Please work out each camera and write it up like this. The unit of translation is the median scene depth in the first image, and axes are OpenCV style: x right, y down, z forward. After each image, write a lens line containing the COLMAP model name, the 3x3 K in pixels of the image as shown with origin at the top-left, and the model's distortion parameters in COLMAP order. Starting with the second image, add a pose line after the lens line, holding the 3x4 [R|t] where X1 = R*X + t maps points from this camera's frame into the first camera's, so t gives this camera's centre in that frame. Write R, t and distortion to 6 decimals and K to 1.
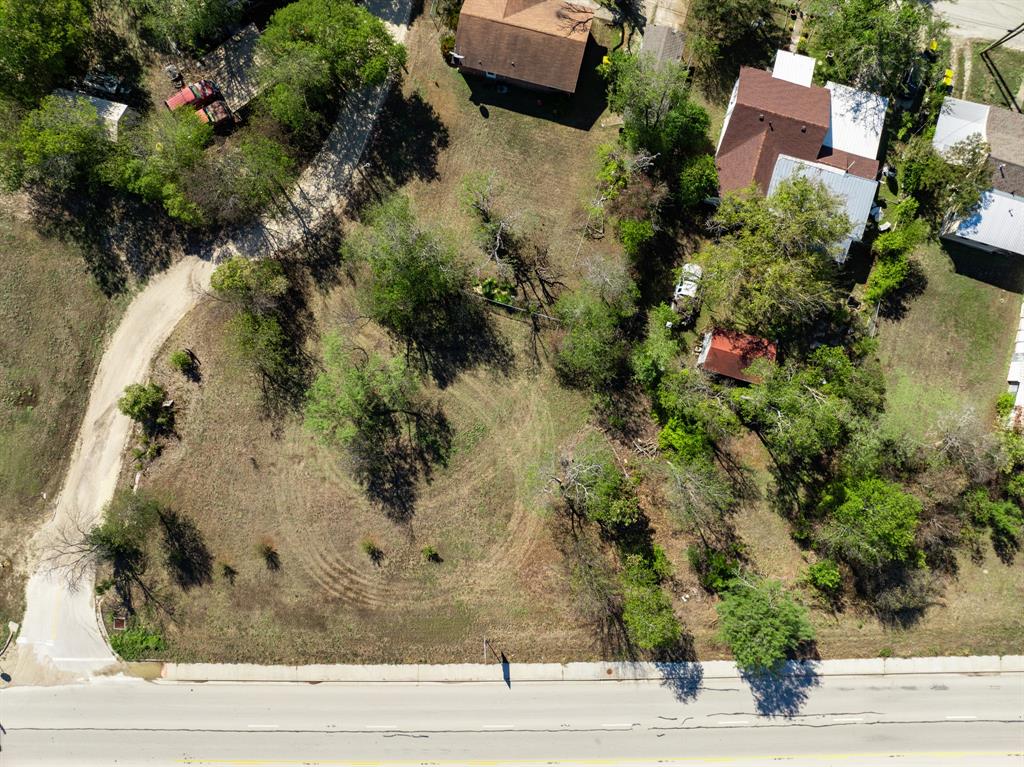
lens RADIAL K [[719.3, 0, 522.3], [0, 719.3, 383.2], [0, 0, 1]] dist [-0.051022, 0.024477]
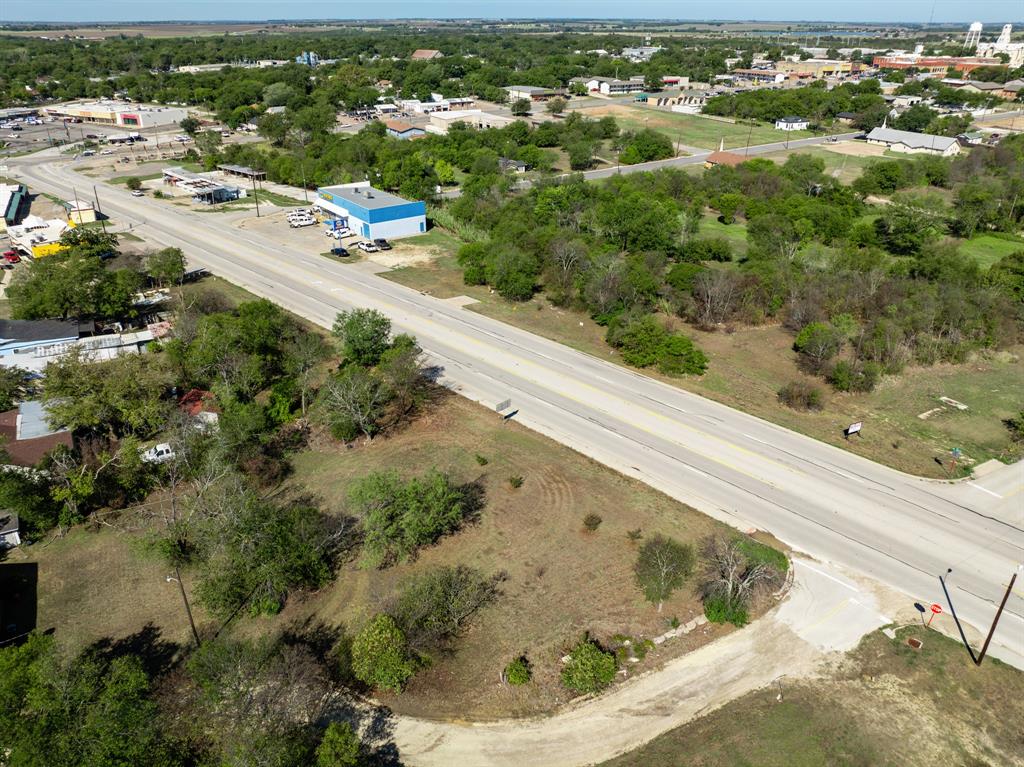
lens RADIAL K [[719.3, 0, 514.9], [0, 719.3, 379.4], [0, 0, 1]] dist [-0.051022, 0.024477]
pose [[-0.711225, -0.320655, 0.625571, -0.848381], [0.702744, -0.302045, 0.644142, -0.432030], [-0.017597, 0.897747, 0.440161, 0.363793]]
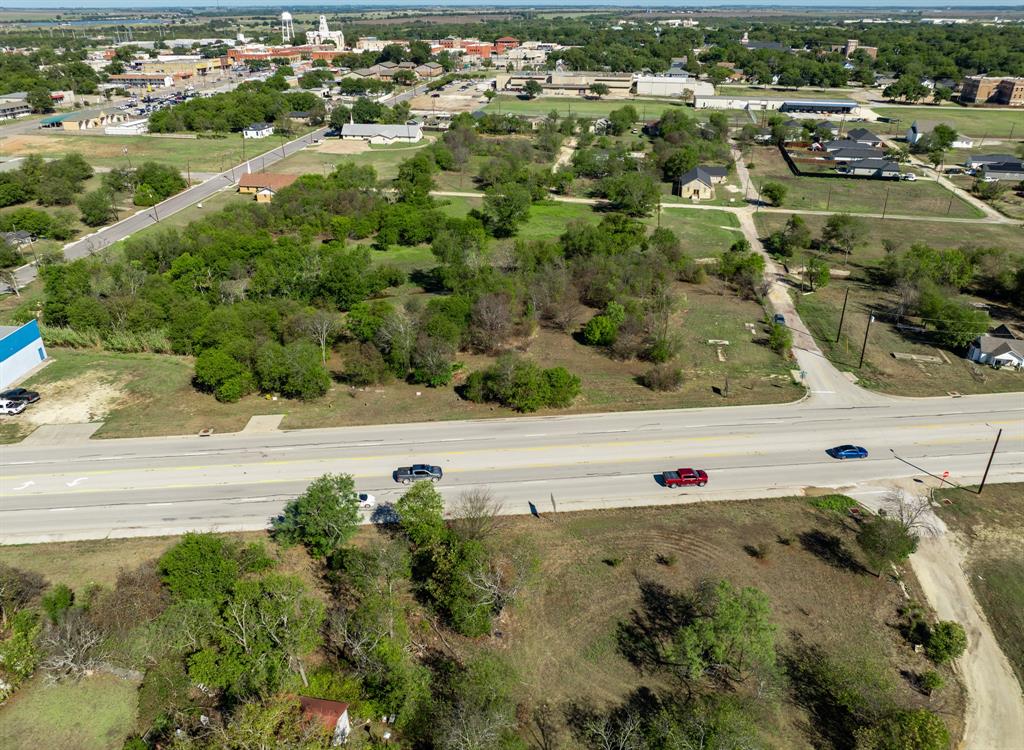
lens RADIAL K [[719.3, 0, 515.2], [0, 719.3, 377.0], [0, 0, 1]] dist [-0.051022, 0.024477]
pose [[-0.995834, 0.038980, -0.082437, 0.103163], [-0.091170, -0.443485, 0.891633, -0.598901], [-0.001804, 0.895434, 0.445191, 0.253426]]
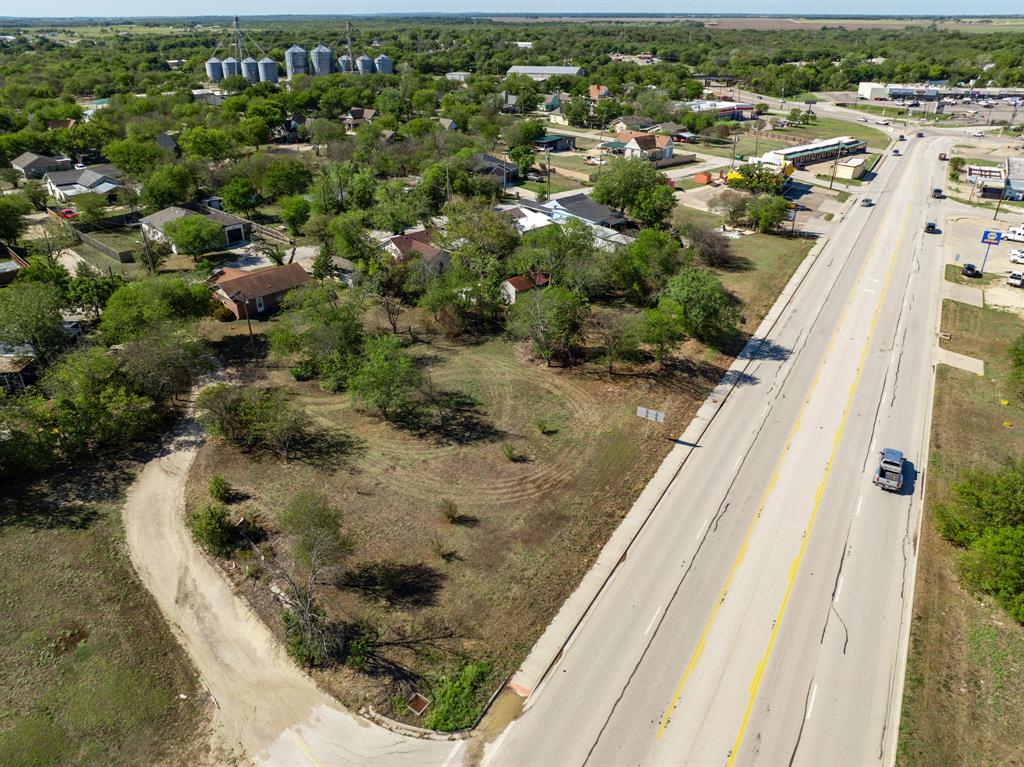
lens RADIAL K [[719.3, 0, 513.9], [0, 719.3, 386.5], [0, 0, 1]] dist [-0.051022, 0.024477]
pose [[0.499990, -0.406053, 0.764939, -0.905752], [0.865886, 0.250575, -0.432959, 0.623809], [-0.015870, 0.878825, 0.476880, 0.453823]]
